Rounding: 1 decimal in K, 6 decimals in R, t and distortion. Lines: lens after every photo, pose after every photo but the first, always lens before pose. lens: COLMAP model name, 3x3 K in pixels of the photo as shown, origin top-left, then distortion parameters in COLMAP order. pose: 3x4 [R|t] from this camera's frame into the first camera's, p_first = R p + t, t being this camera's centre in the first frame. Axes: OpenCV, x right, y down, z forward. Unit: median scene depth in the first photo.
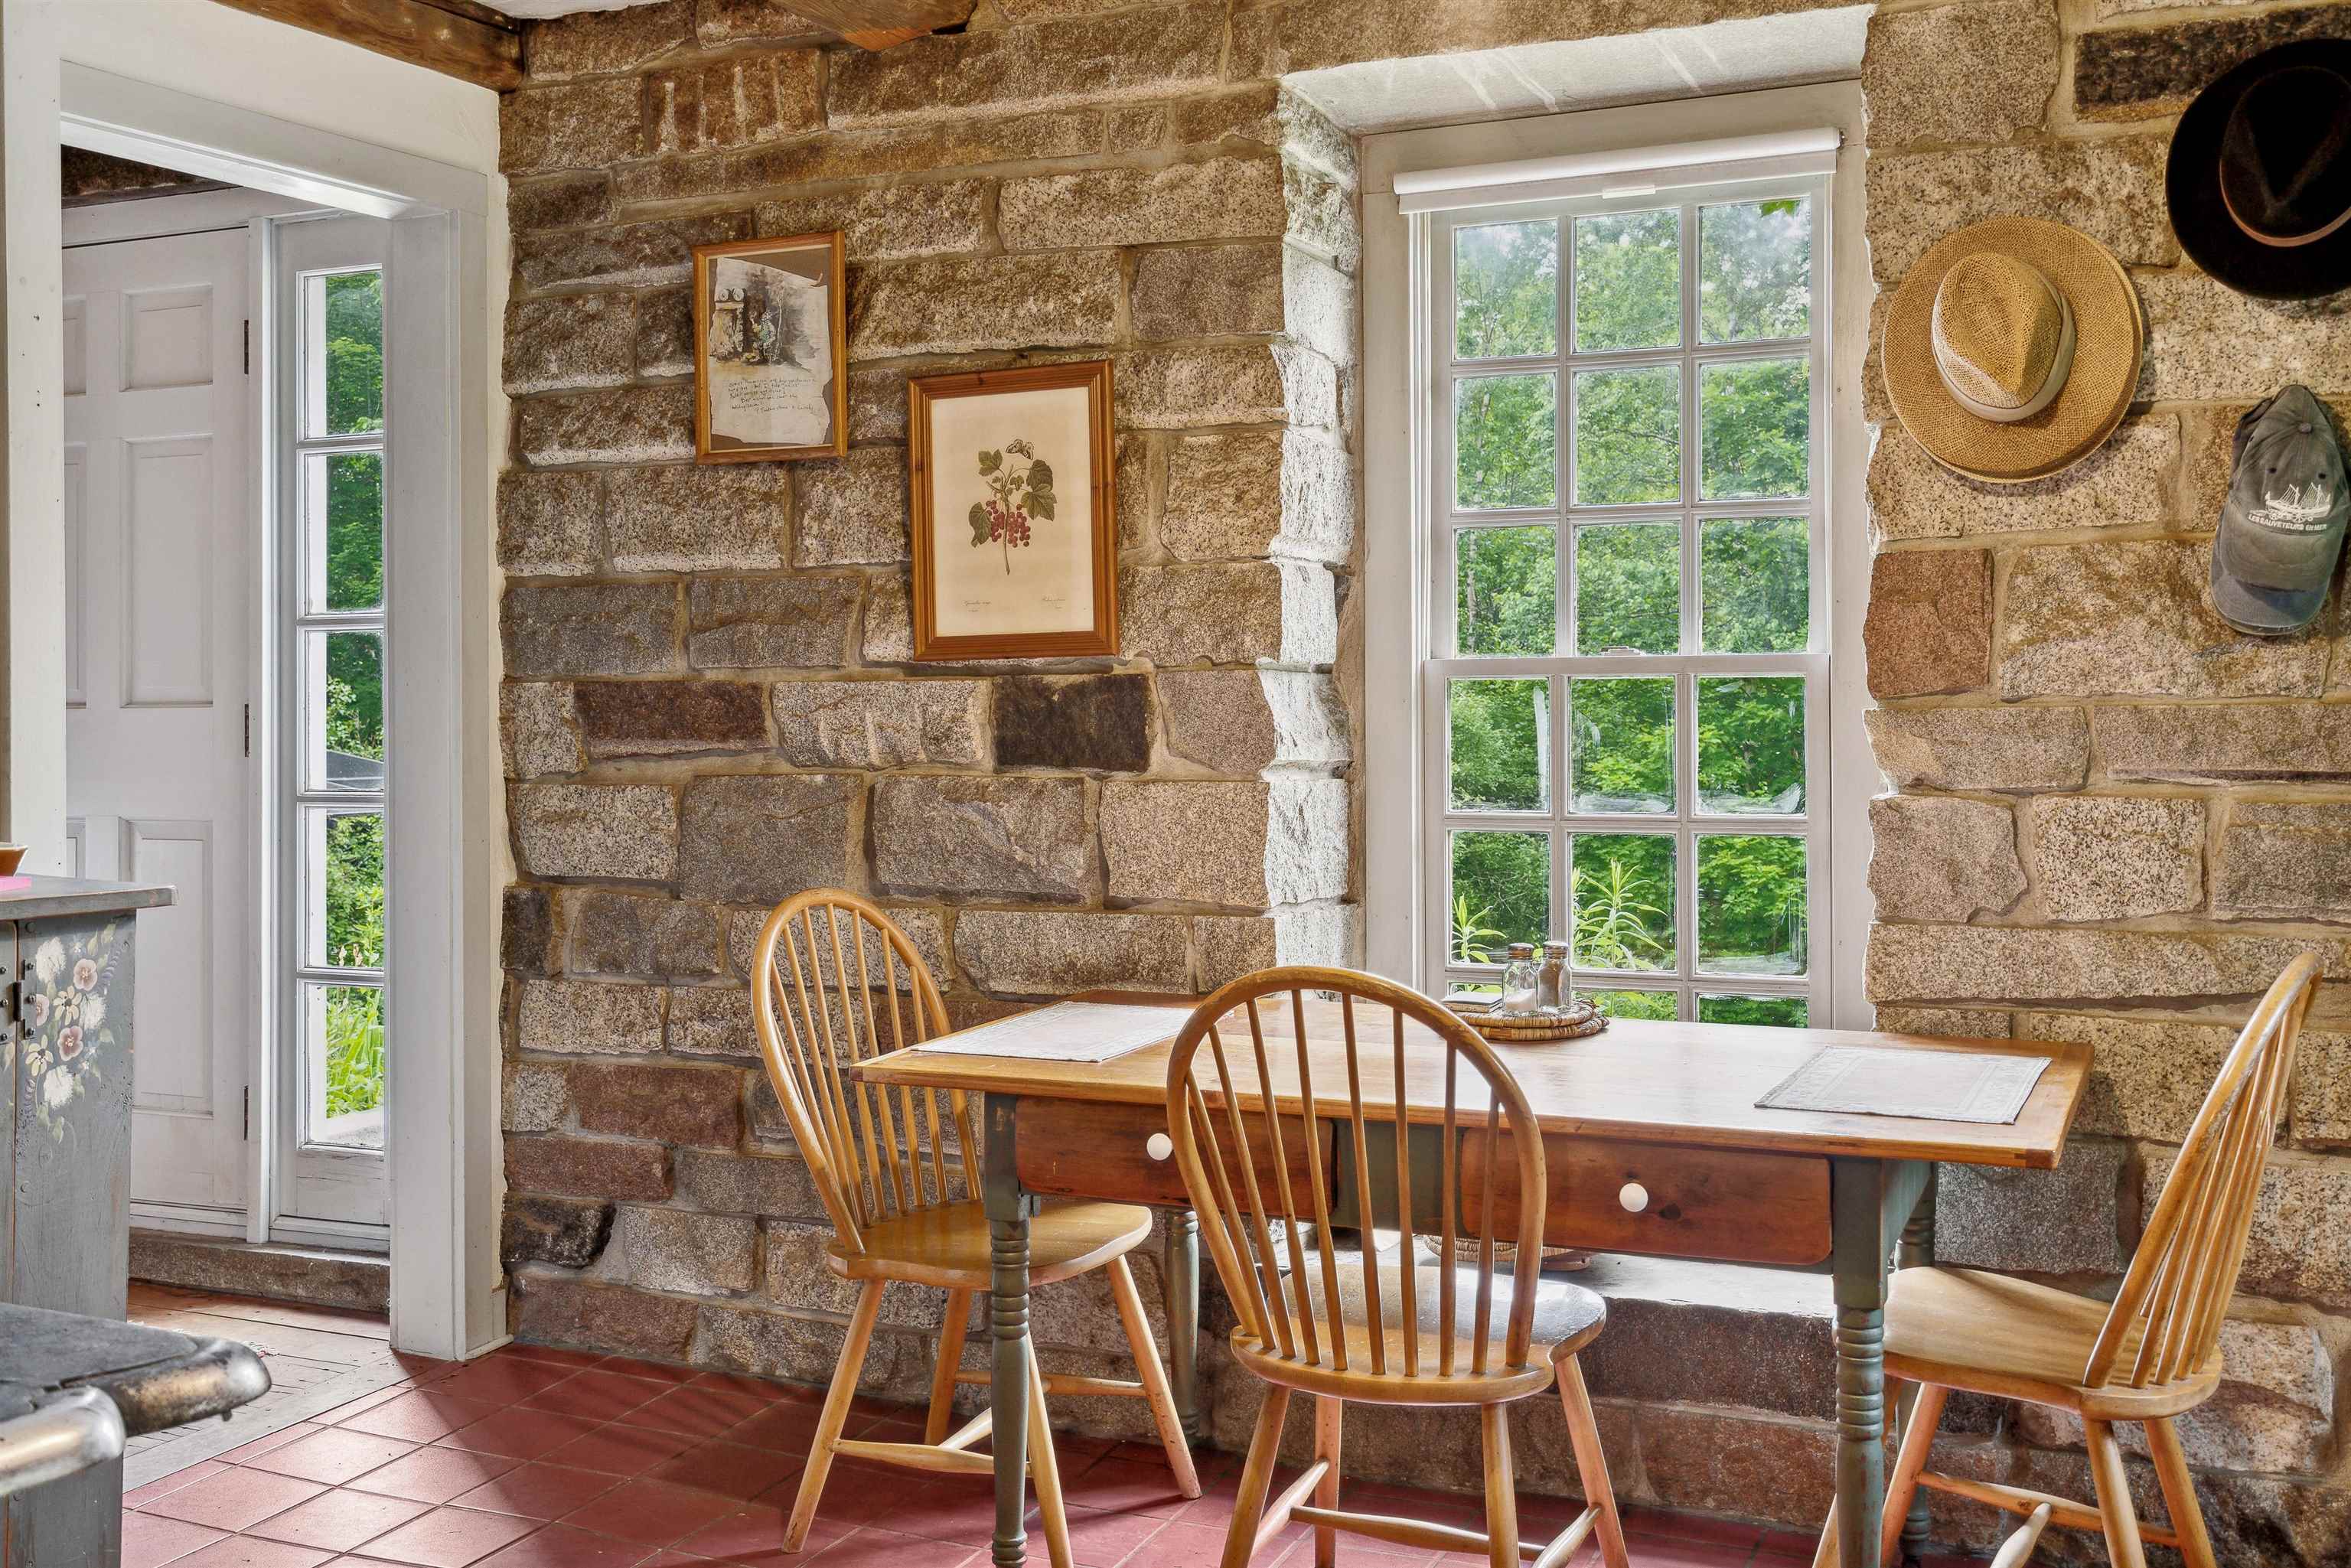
lens RADIAL K [[2340.6, 0, 1150.5], [0, 2340.6, 734.7], [0, 0, 1]] dist [0.011577, 0.000000]
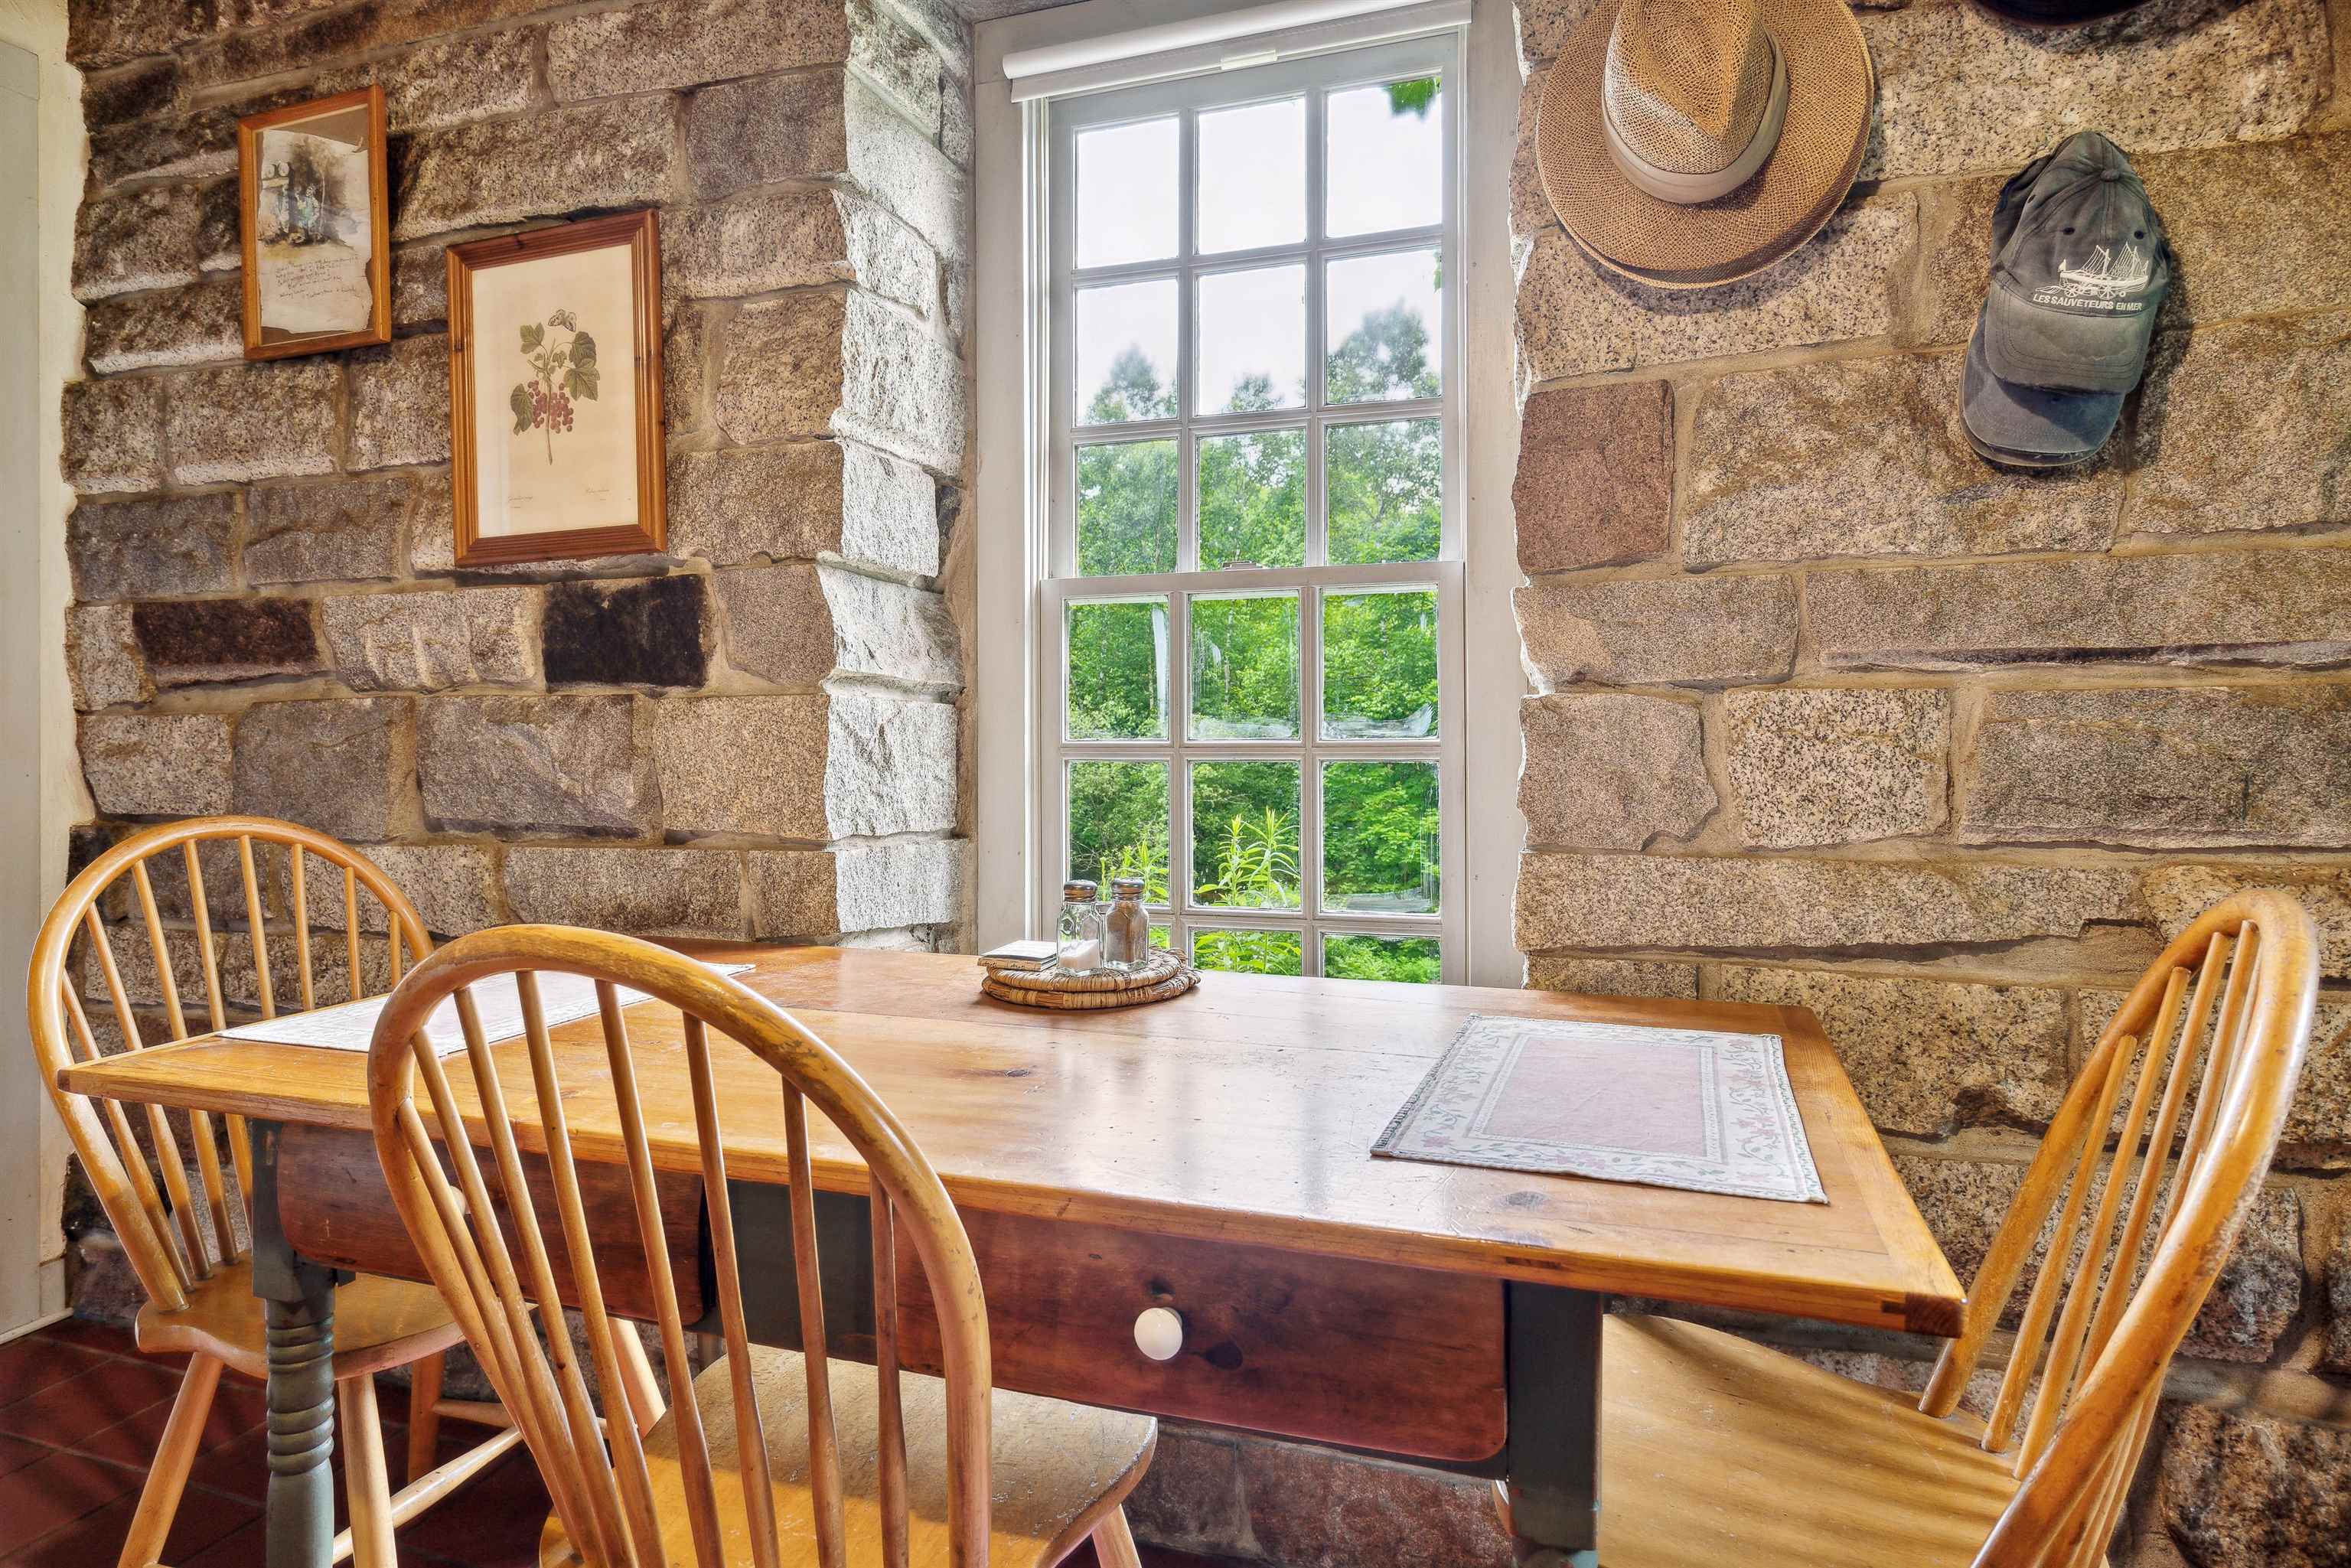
lens RADIAL K [[1304.9, 0, 1170.3], [0, 1304.9, 752.2], [0, 0, 1]] dist [0.006371, 0.001358]
pose [[0.996556, 0.002016, 0.082895, 0.135117], [-0.001371, 0.999968, -0.007843, 0.044782], [-0.082908, 0.007703, 0.996527, 0.507347]]
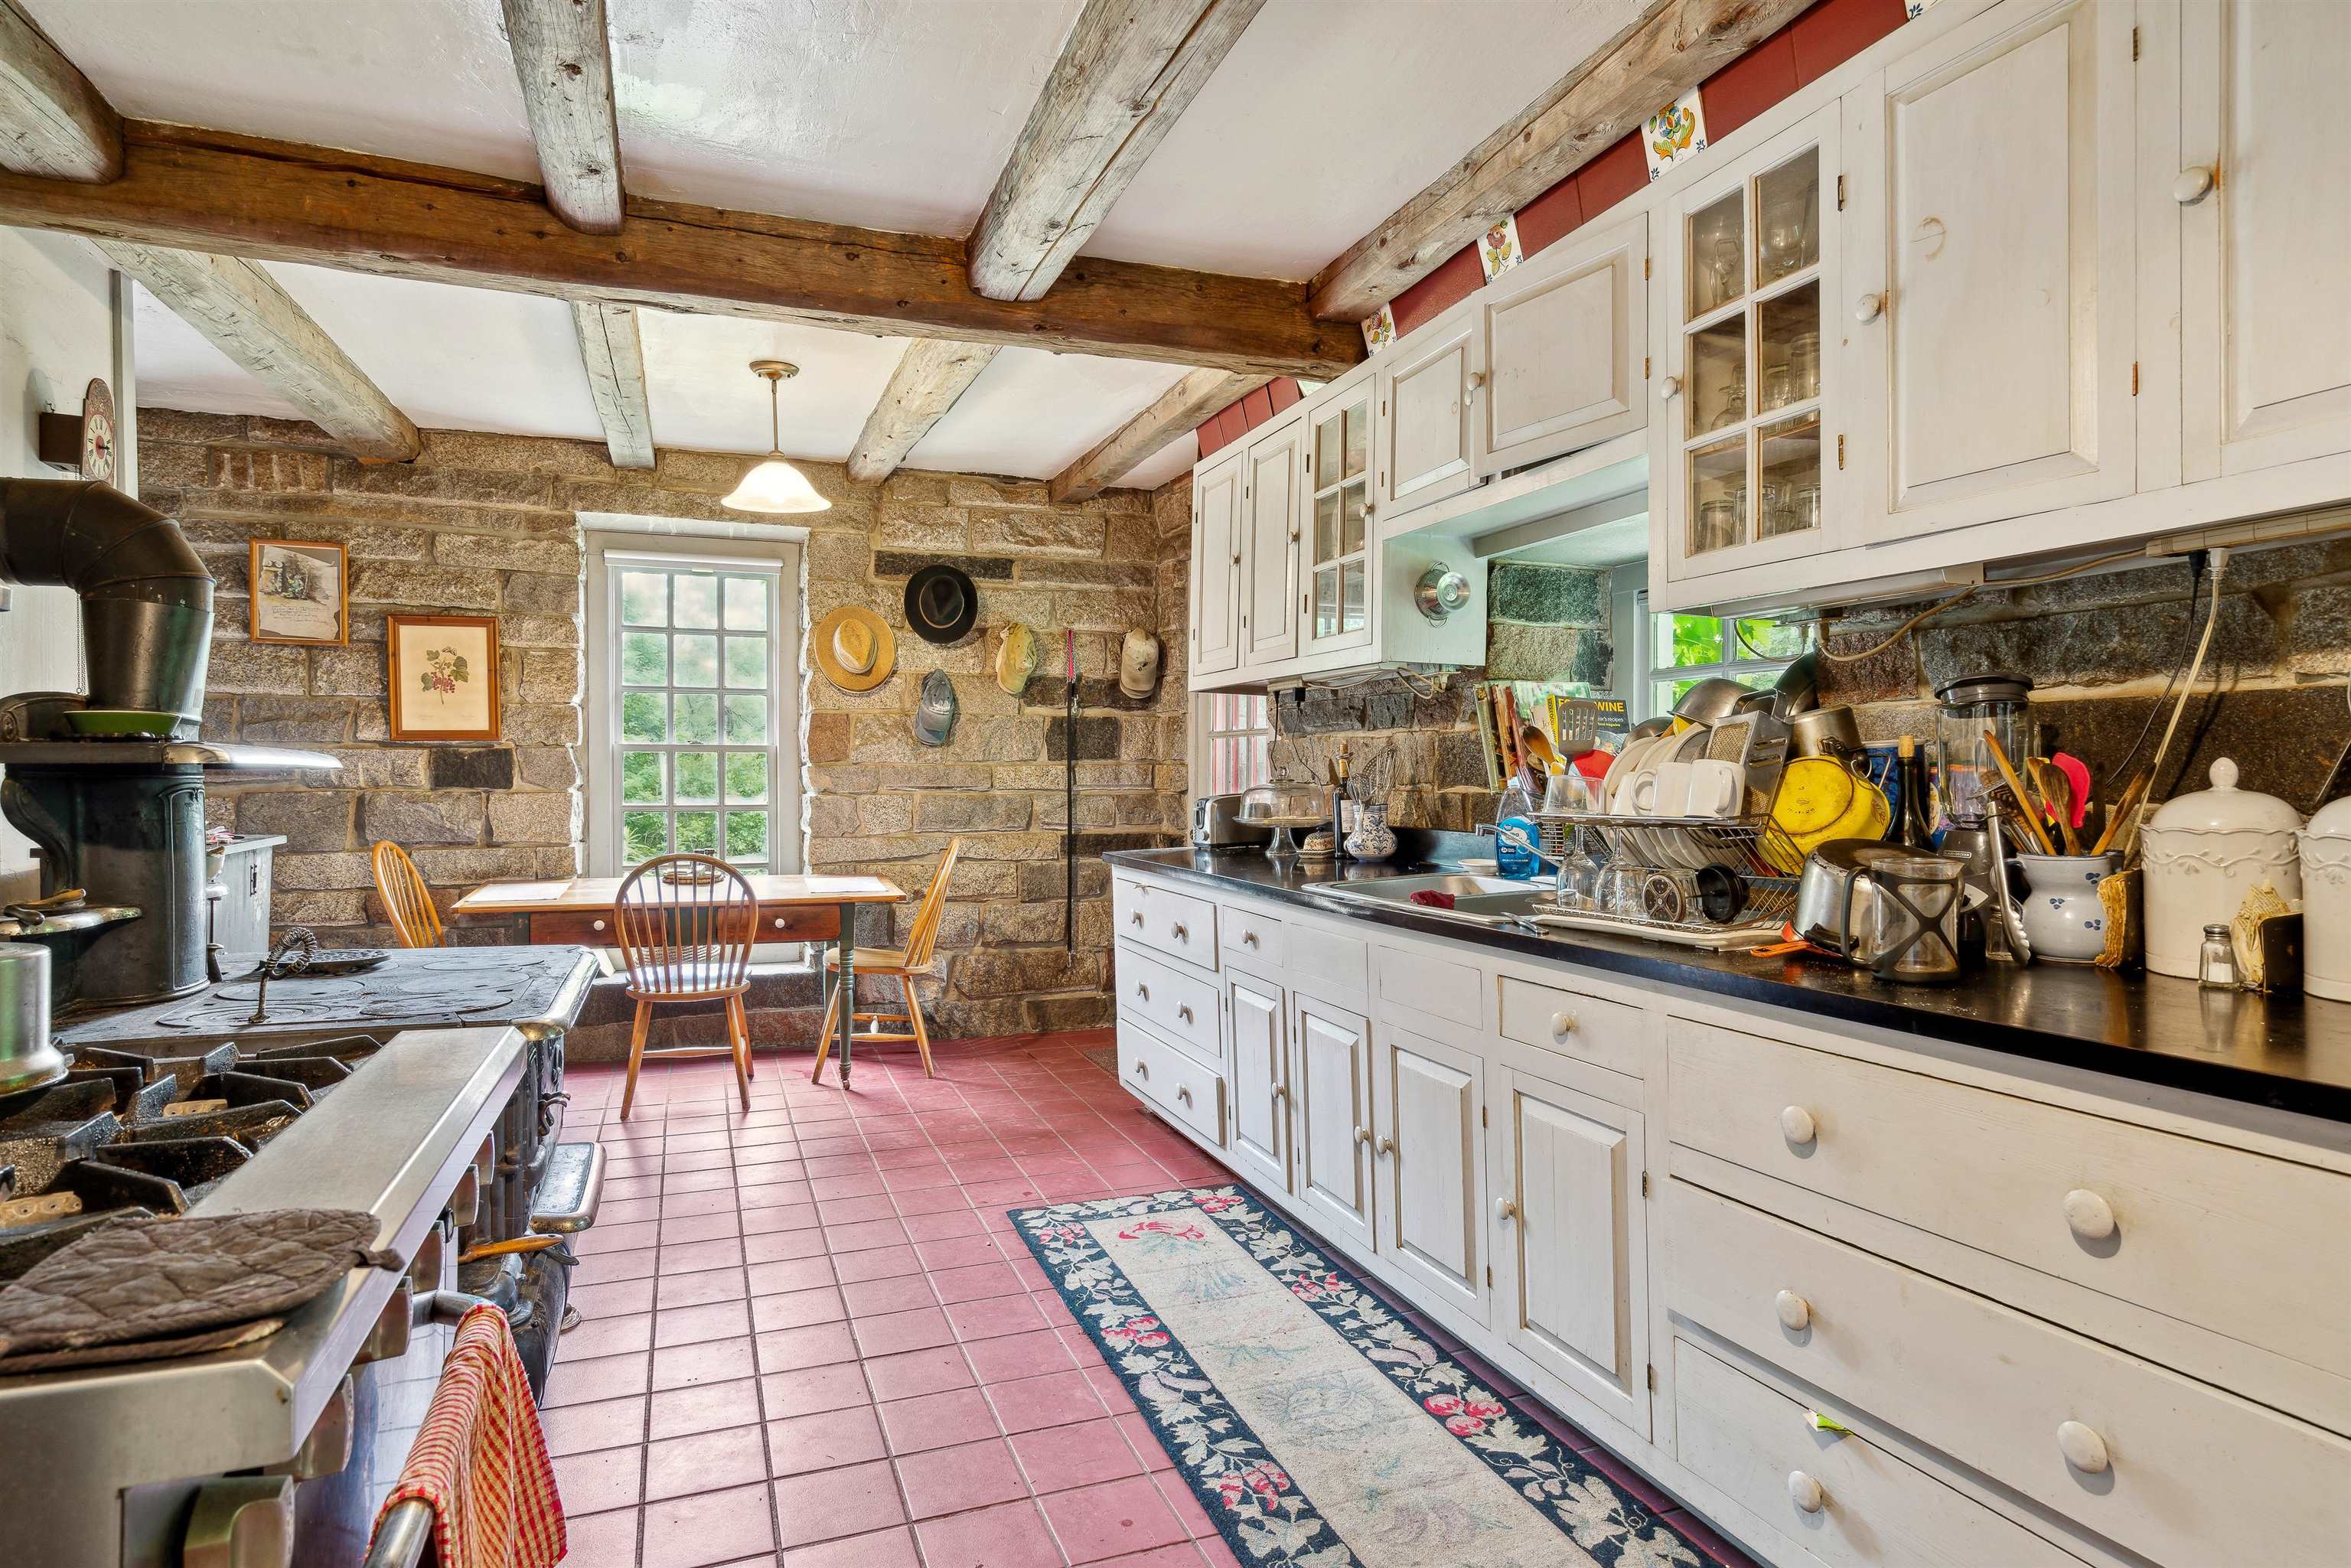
lens RADIAL K [[1304.9, 0, 1184.0], [0, 1304.9, 793.0], [0, 0, 1]] dist [0.006371, 0.001358]
pose [[0.700517, -0.008779, 0.713582, -0.486749], [-0.004937, 0.999841, 0.017147, -0.006772], [-0.713619, -0.015535, 0.700362, -0.446547]]
